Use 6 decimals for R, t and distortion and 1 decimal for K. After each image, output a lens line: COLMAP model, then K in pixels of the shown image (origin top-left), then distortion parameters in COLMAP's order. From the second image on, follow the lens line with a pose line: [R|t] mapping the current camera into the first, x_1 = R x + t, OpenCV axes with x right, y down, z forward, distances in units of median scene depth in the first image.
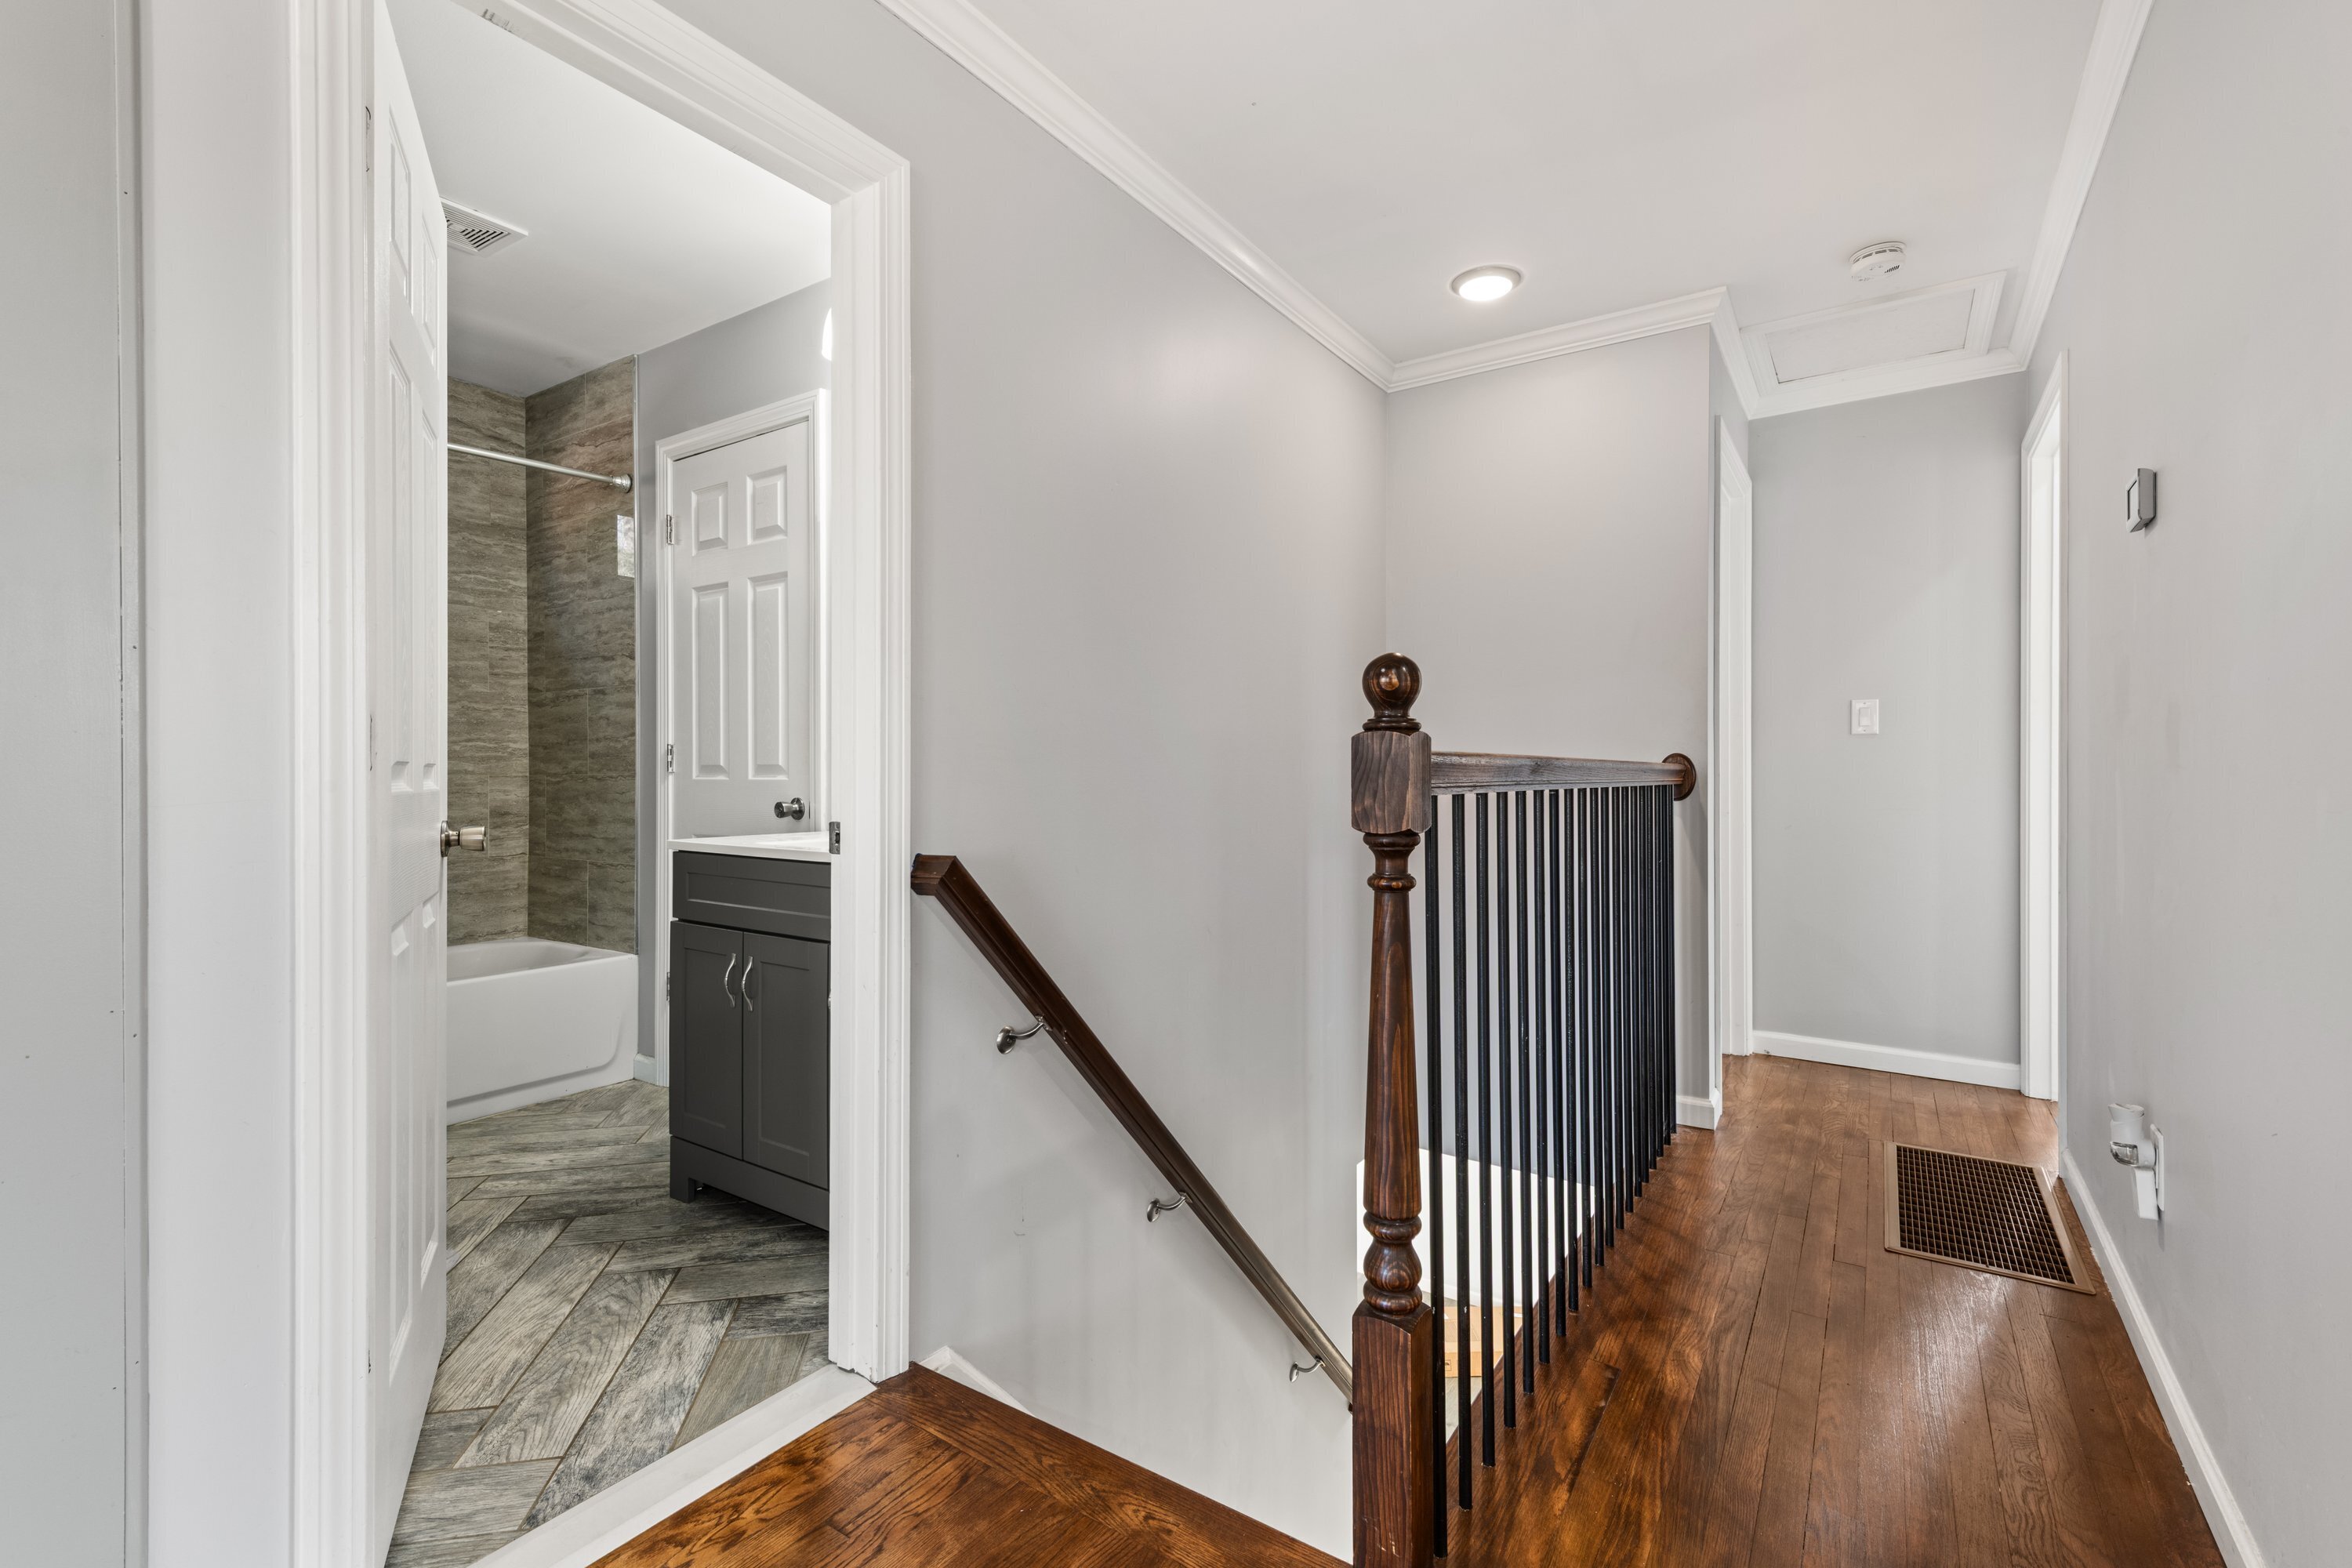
lens RADIAL K [[1043.8, 0, 1181.1], [0, 1043.8, 775.5], [0, 0, 1]] dist [0.014666, -0.000117]
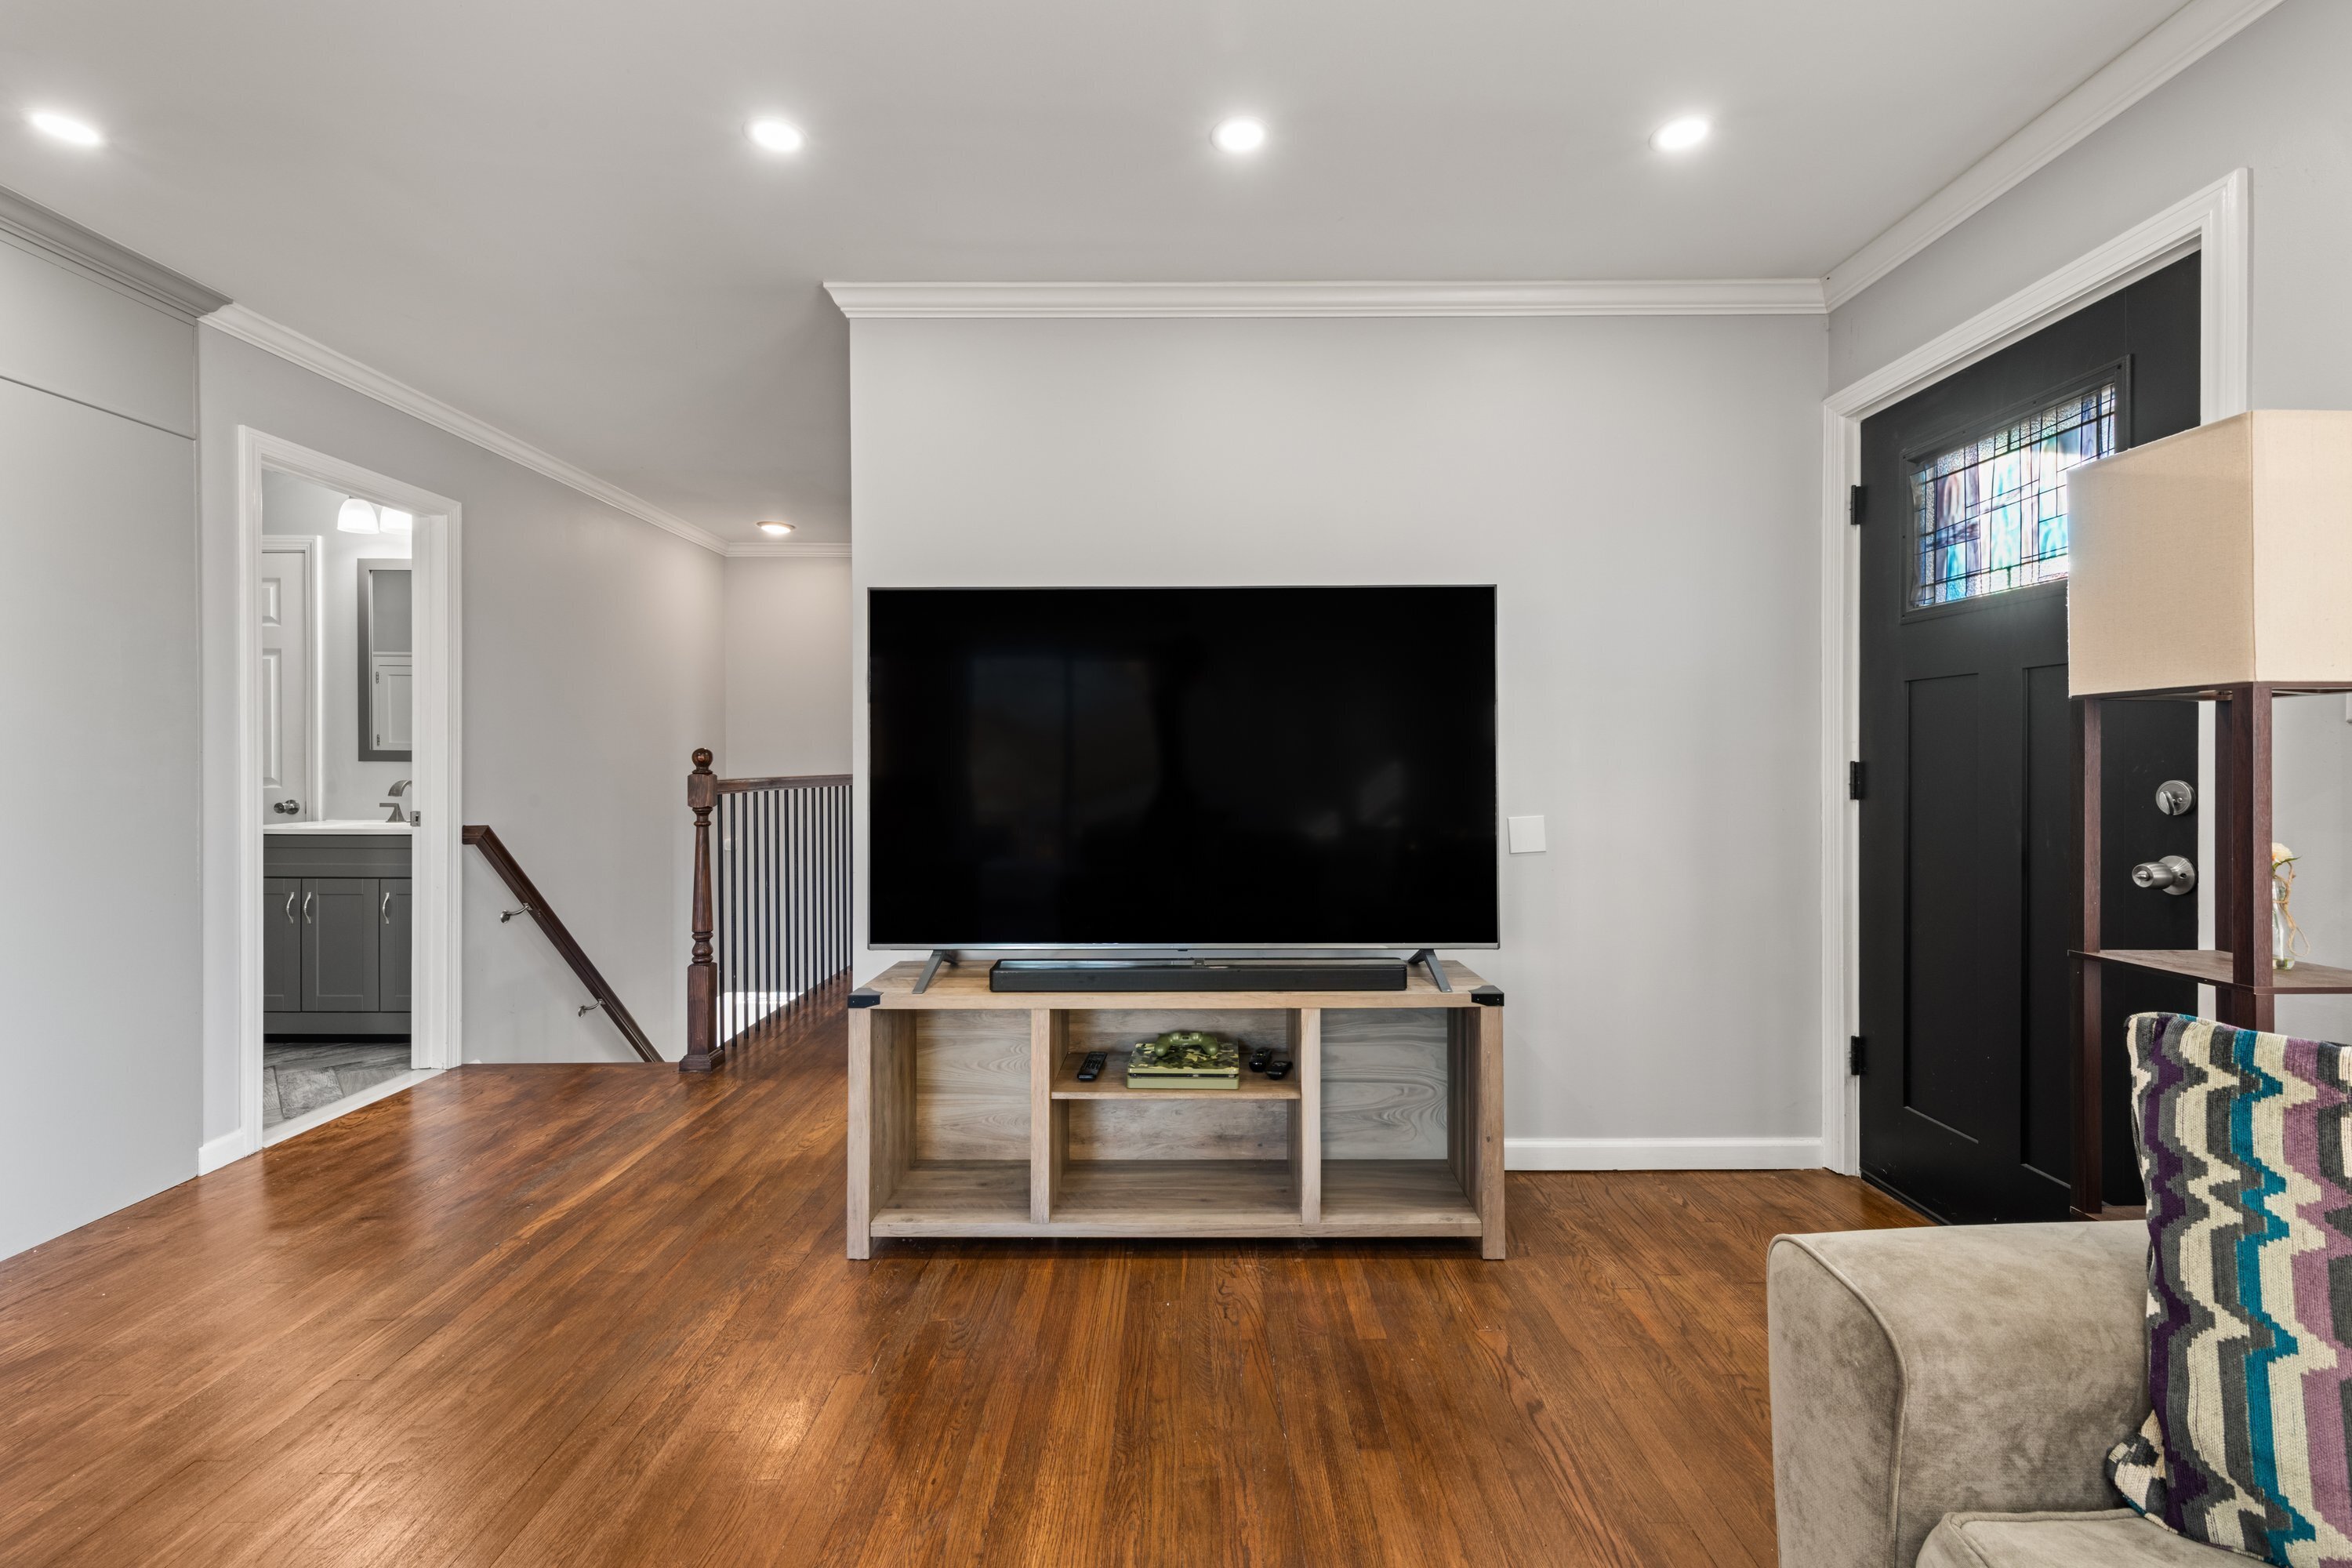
lens RADIAL K [[932.3, 0, 1167.9], [0, 932.3, 760.2], [0, 0, 1]] dist [0.006691, 0.000102]
pose [[0.823013, -0.001531, 0.568021, -0.094572], [0.001968, 0.999998, -0.000157, -0.032907], [-0.568019, 0.001247, 0.823014, -0.834481]]
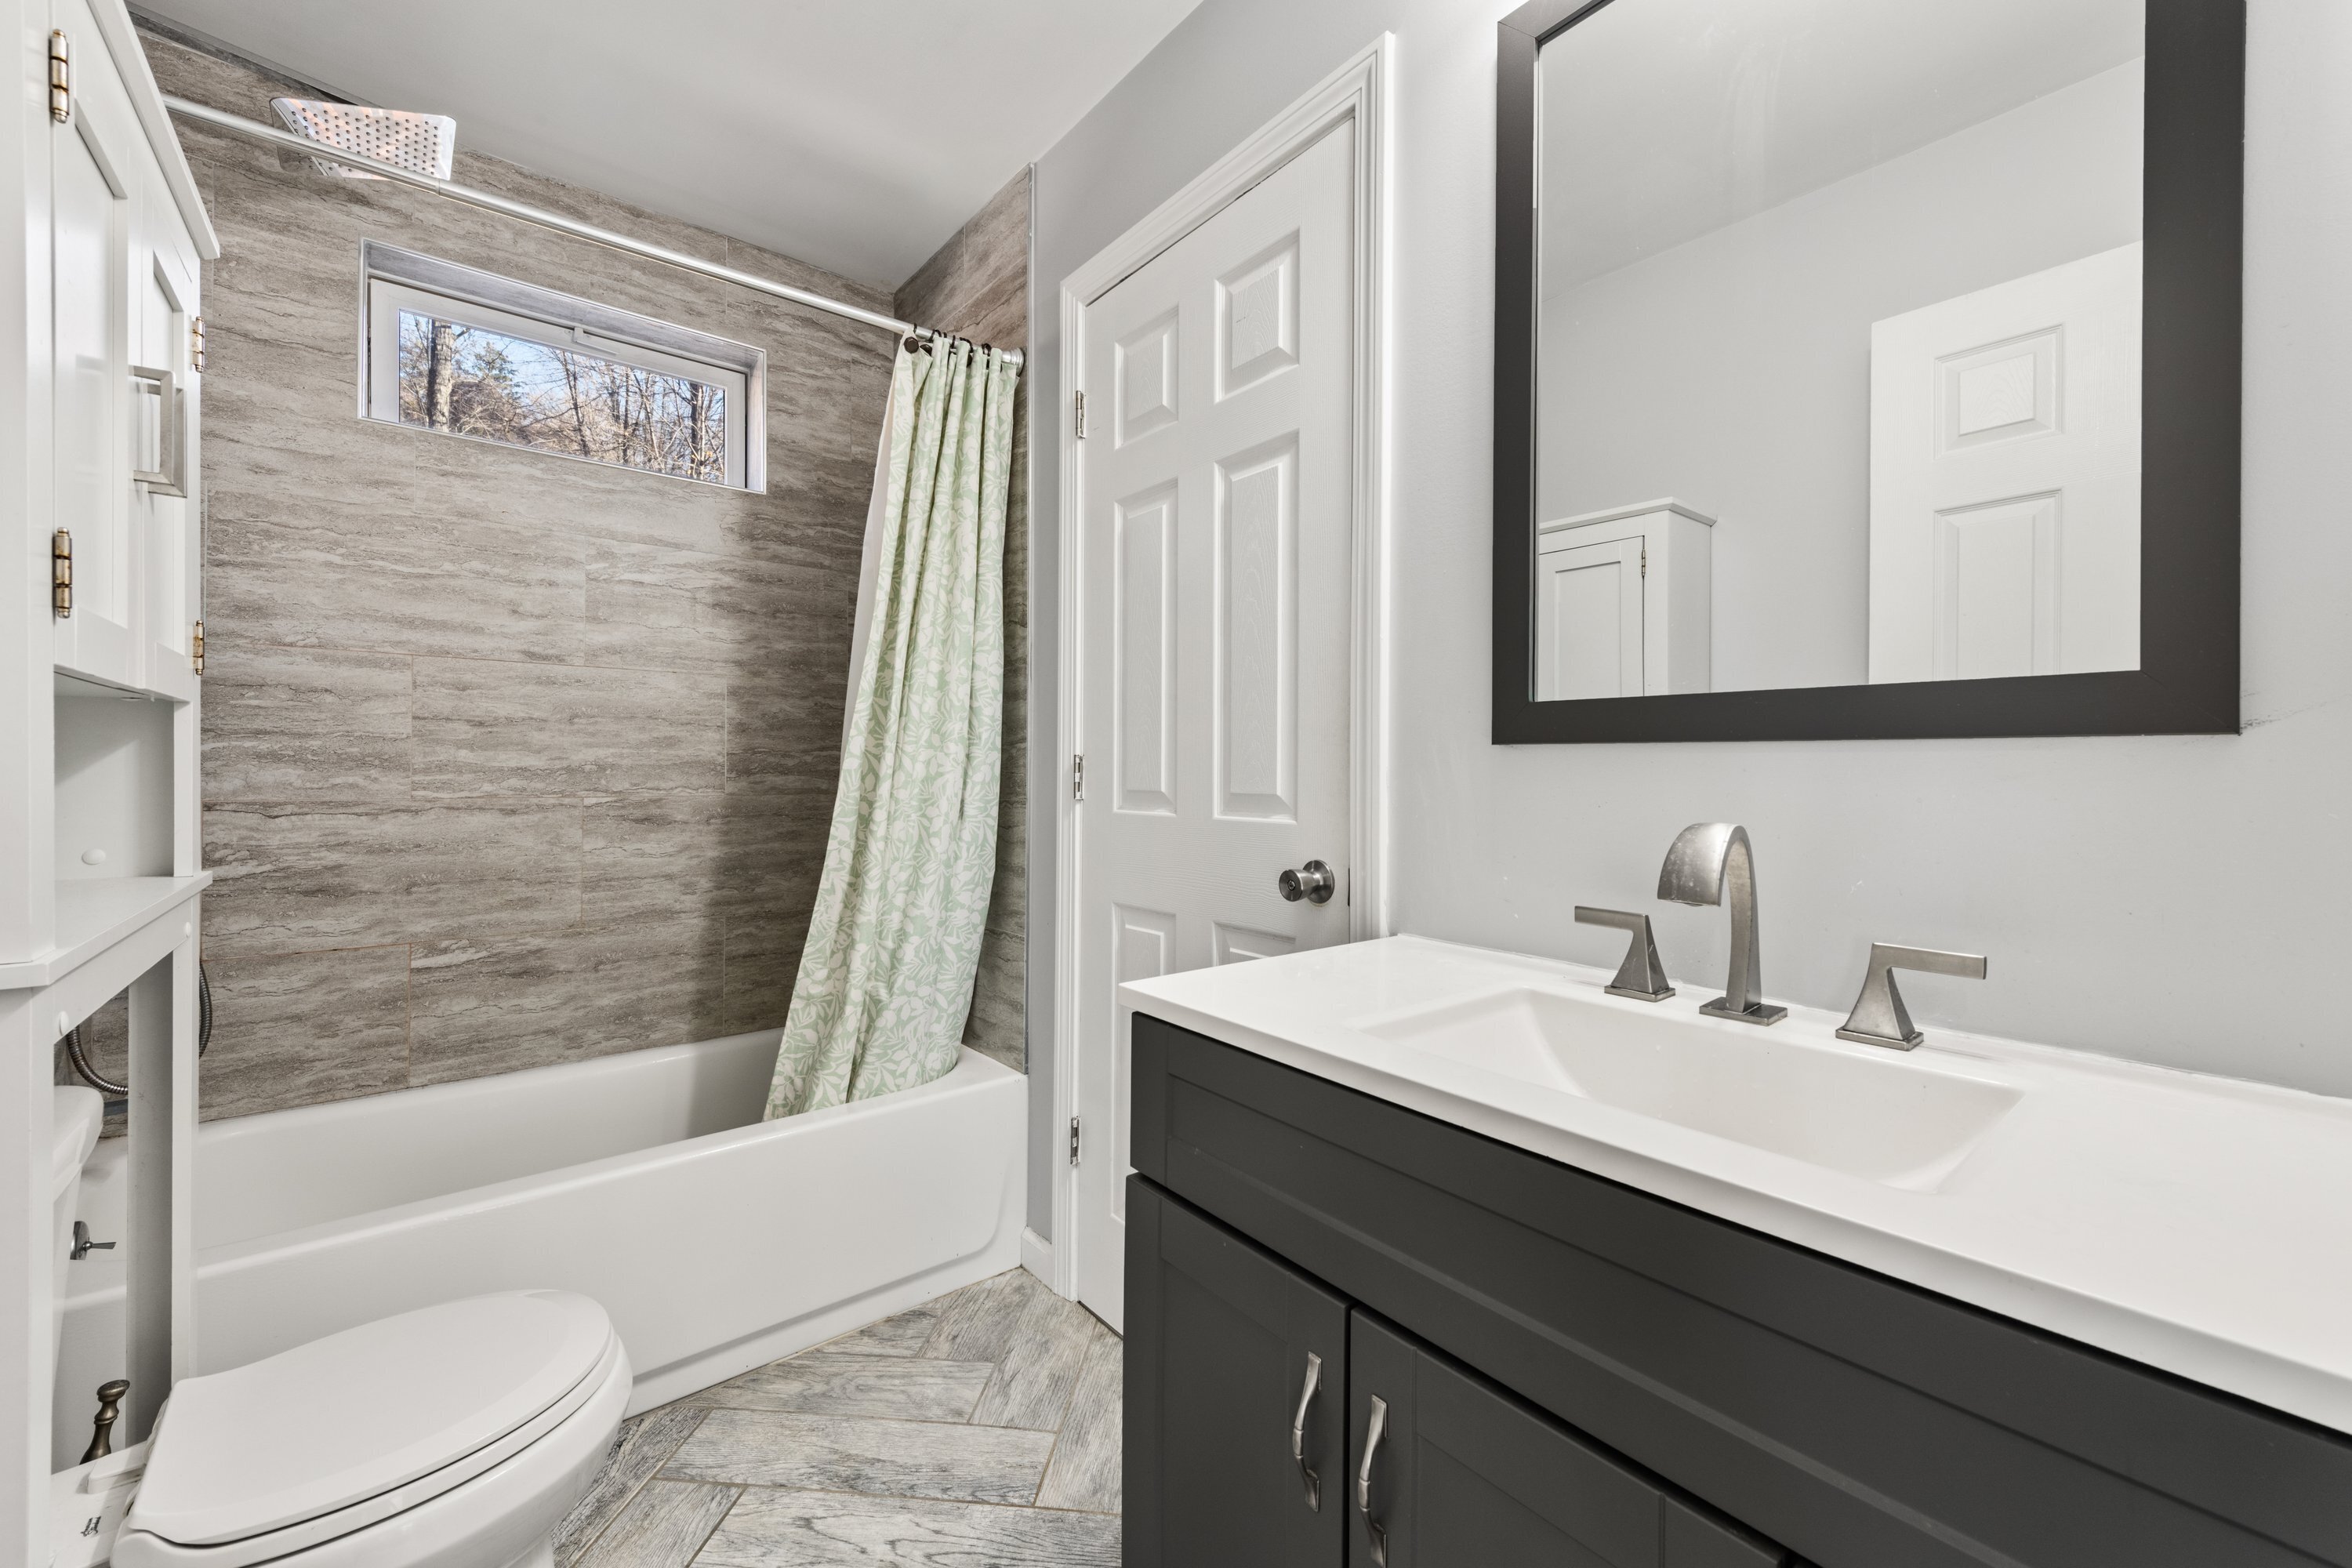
lens RADIAL K [[932.3, 0, 1175.2], [0, 932.3, 774.5], [0, 0, 1]] dist [0.006691, 0.000102]
pose [[0.957323, 0.006928, -0.288938, -0.301078], [-0.007769, 0.999968, -0.001763, -0.019734], [0.288916, 0.003932, 0.957346, 0.536475]]
